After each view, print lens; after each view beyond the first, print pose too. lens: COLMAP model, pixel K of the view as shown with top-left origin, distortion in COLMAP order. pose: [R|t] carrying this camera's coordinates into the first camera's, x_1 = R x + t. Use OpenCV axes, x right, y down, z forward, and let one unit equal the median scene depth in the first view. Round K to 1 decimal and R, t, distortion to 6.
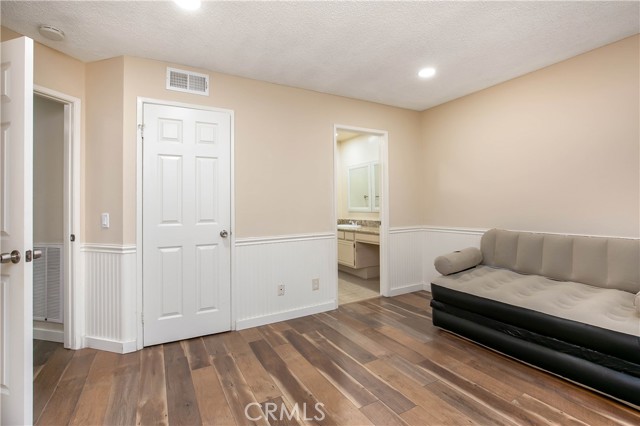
lens RADIAL K [[289.7, 0, 320.2], [0, 289.7, 208.3], [0, 0, 1]] dist [-0.000726, 0.000514]
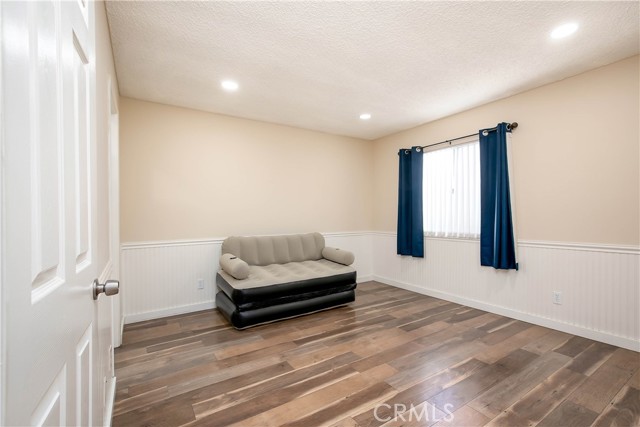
lens RADIAL K [[291.5, 0, 319.4], [0, 291.5, 217.3], [0, 0, 1]] dist [0.003948, 0.000299]
pose [[-0.032305, 0.005943, 0.999460, -0.762197], [0.015385, 0.999867, -0.005448, -0.001461], [-0.999360, 0.015200, -0.032393, 0.786290]]
